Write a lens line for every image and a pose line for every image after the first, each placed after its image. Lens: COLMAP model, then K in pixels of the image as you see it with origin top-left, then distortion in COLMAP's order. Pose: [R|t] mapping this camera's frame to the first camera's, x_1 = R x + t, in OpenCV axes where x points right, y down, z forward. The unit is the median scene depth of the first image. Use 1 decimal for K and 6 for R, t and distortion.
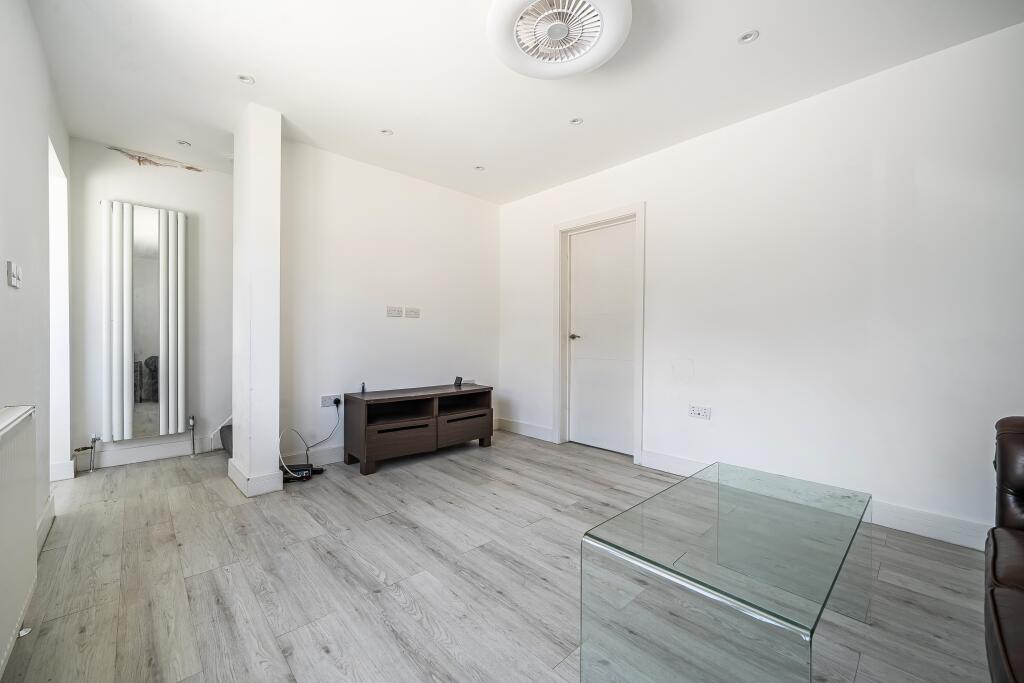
lens RADIAL K [[399.3, 0, 505.5], [0, 399.3, 339.6], [0, 0, 1]] dist [-0.001655, -0.000145]
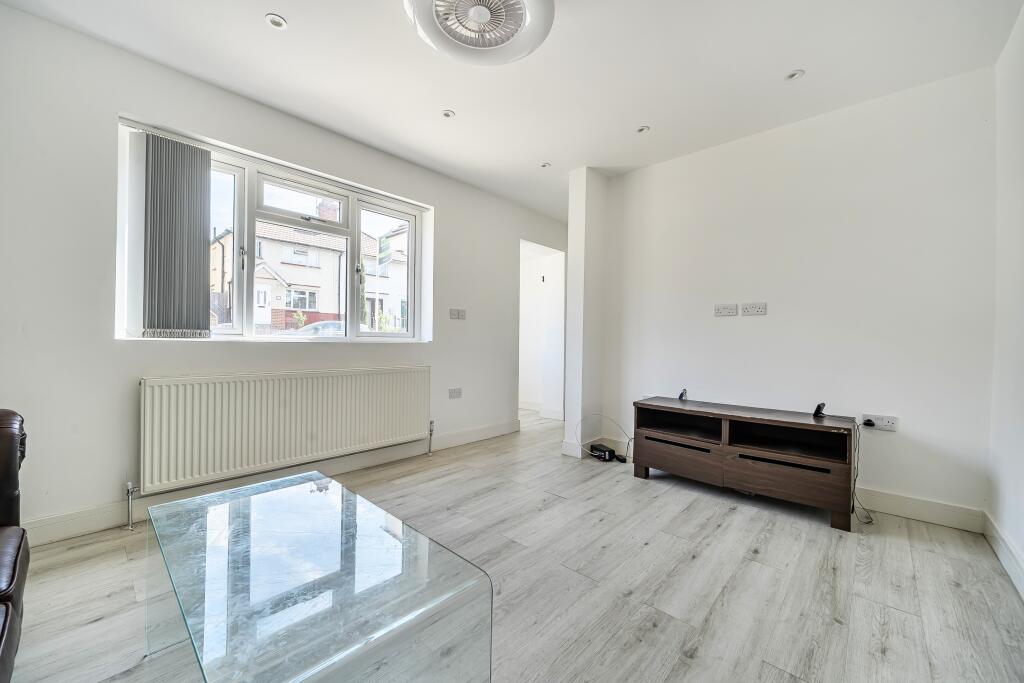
lens RADIAL K [[399.3, 0, 505.5], [0, 399.3, 339.6], [0, 0, 1]] dist [-0.001655, -0.000145]
pose [[0.068491, -0.003618, -0.997645, 0.754581], [-0.014439, 0.999885, -0.004617, 0.002744], [0.997547, 0.014722, 0.068431, 0.705455]]
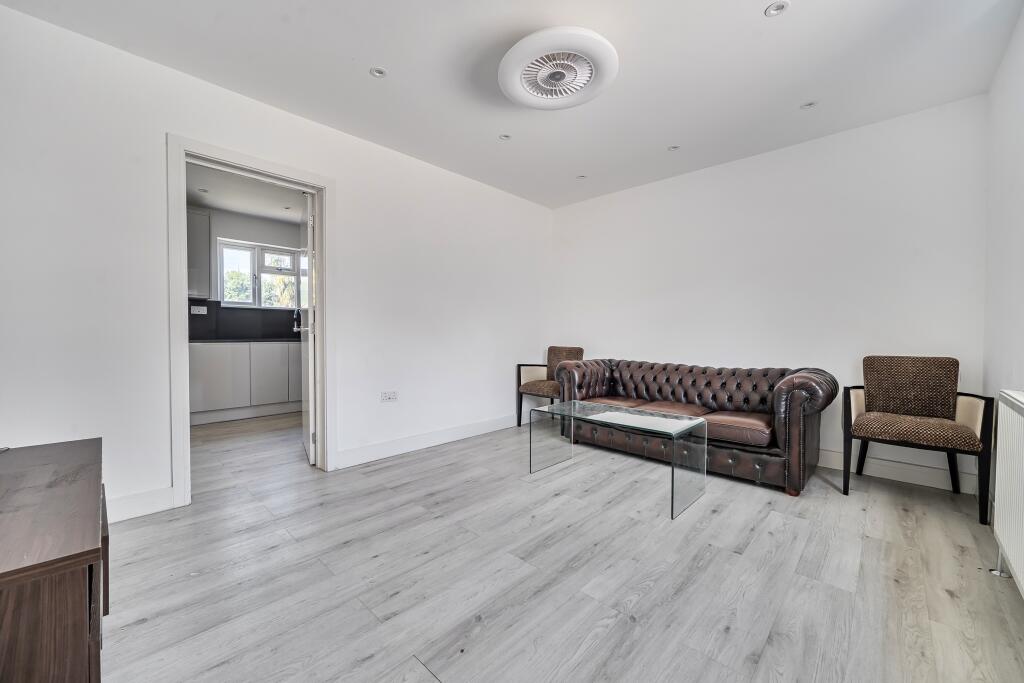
lens RADIAL K [[399.3, 0, 505.5], [0, 399.3, 339.6], [0, 0, 1]] dist [-0.001655, -0.000145]
pose [[-0.046842, -0.024880, 0.998592, -0.752735], [0.001870, 0.999686, 0.024995, -0.005715], [-0.998901, 0.003038, -0.046781, 0.846293]]
